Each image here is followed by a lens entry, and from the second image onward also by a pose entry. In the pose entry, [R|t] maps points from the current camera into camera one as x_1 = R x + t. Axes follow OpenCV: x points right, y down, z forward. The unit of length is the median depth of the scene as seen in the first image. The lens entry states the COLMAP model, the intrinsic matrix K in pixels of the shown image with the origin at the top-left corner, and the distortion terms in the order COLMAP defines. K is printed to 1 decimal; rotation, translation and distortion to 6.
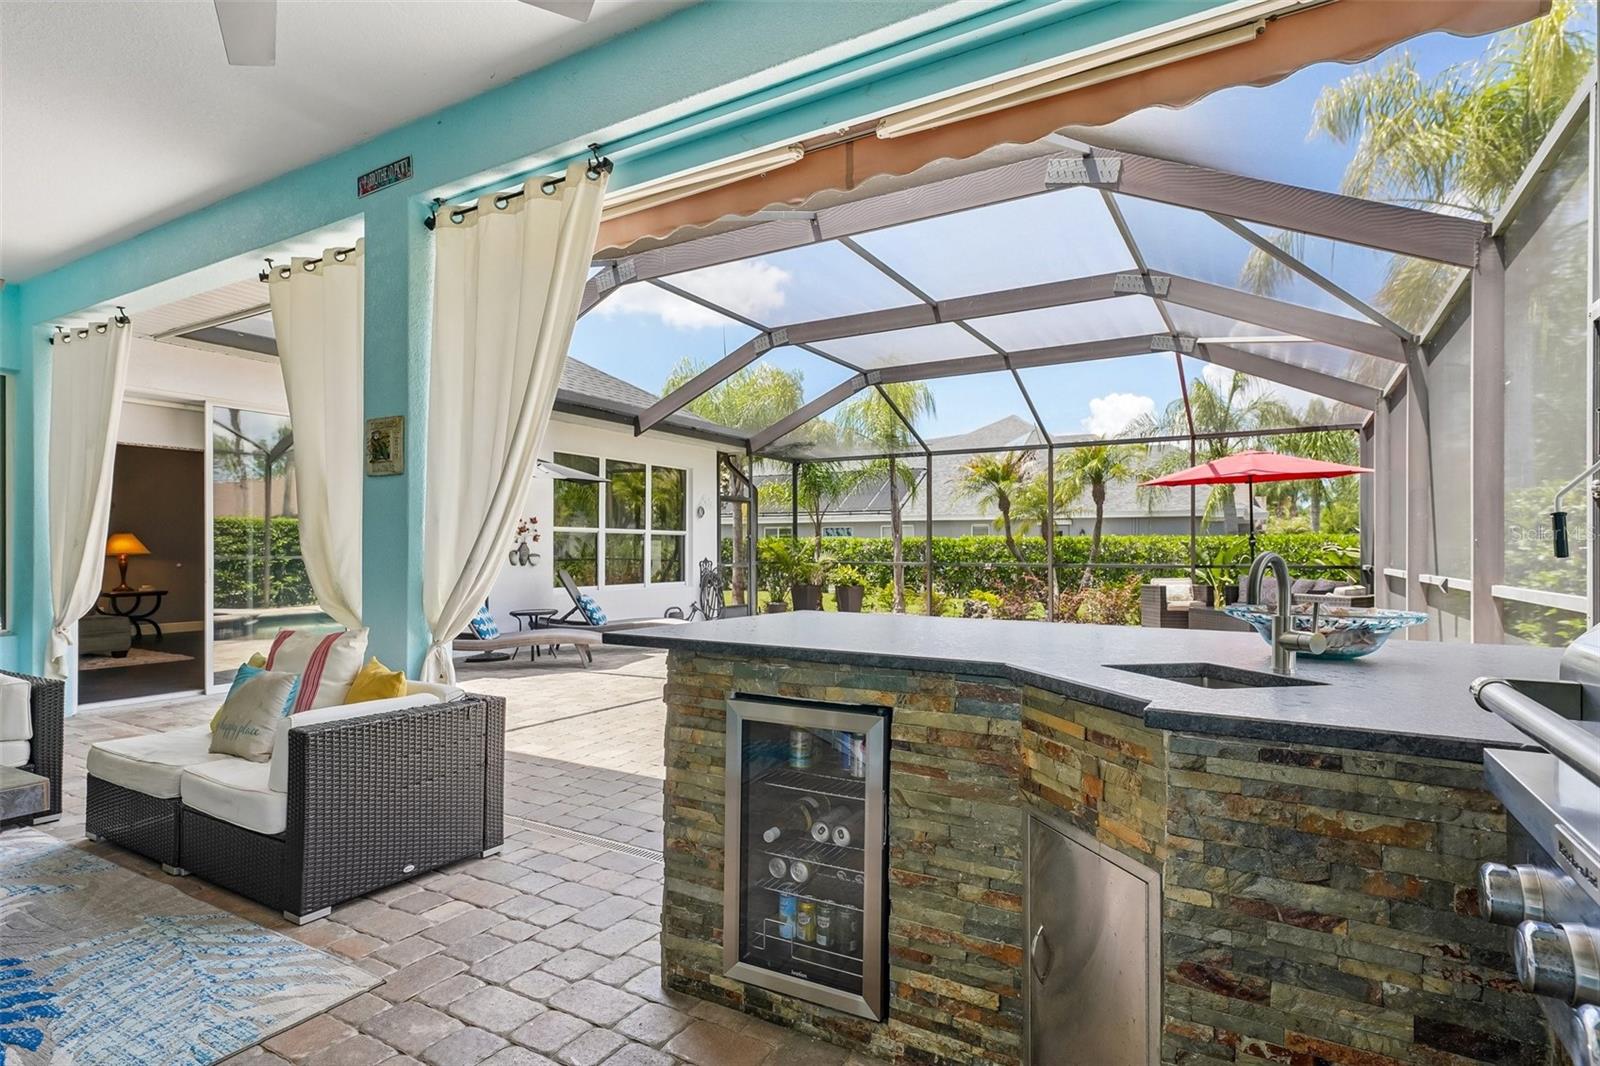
lens RADIAL K [[849.1, 0, 790.8], [0, 849.1, 537.5], [0, 0, 1]] dist [-0.000800, -0.000065]
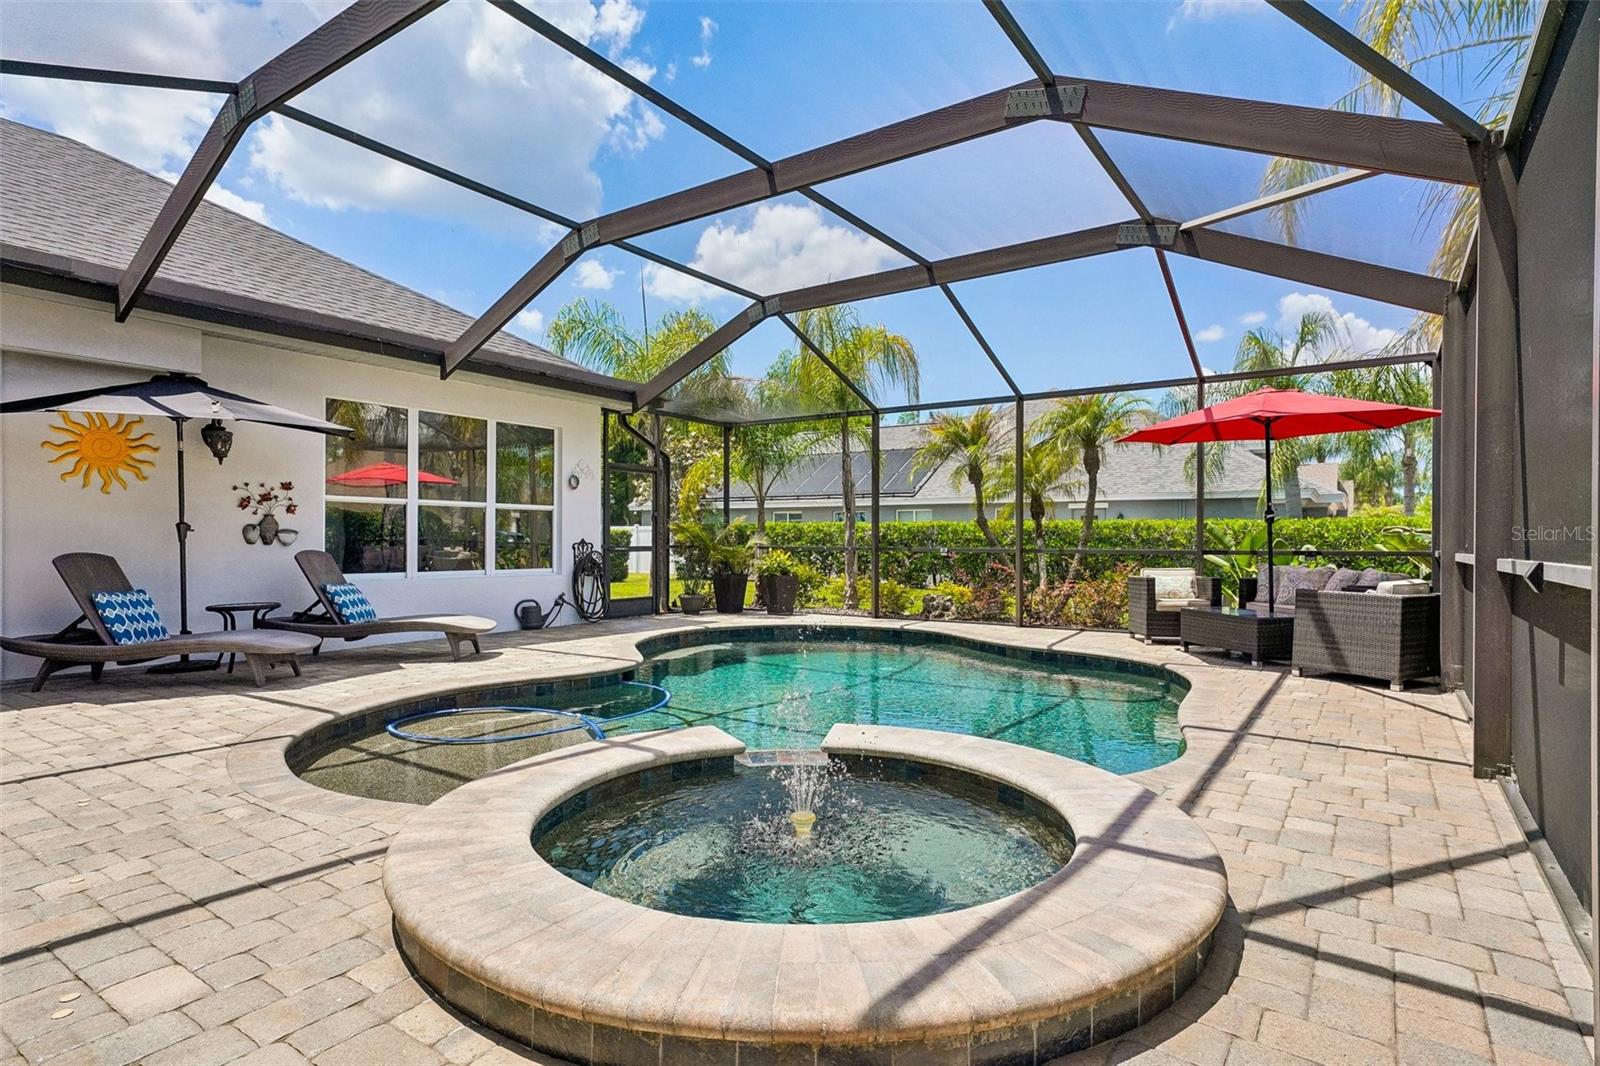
lens RADIAL K [[849.1, 0, 801.1], [0, 849.1, 534.9], [0, 0, 1]] dist [-0.000800, -0.000065]
pose [[0.996967, 0.003814, -0.077728, 0.174437], [-0.003190, 0.999962, 0.008149, 0.013168], [0.077756, -0.007876, 0.996941, 0.217384]]
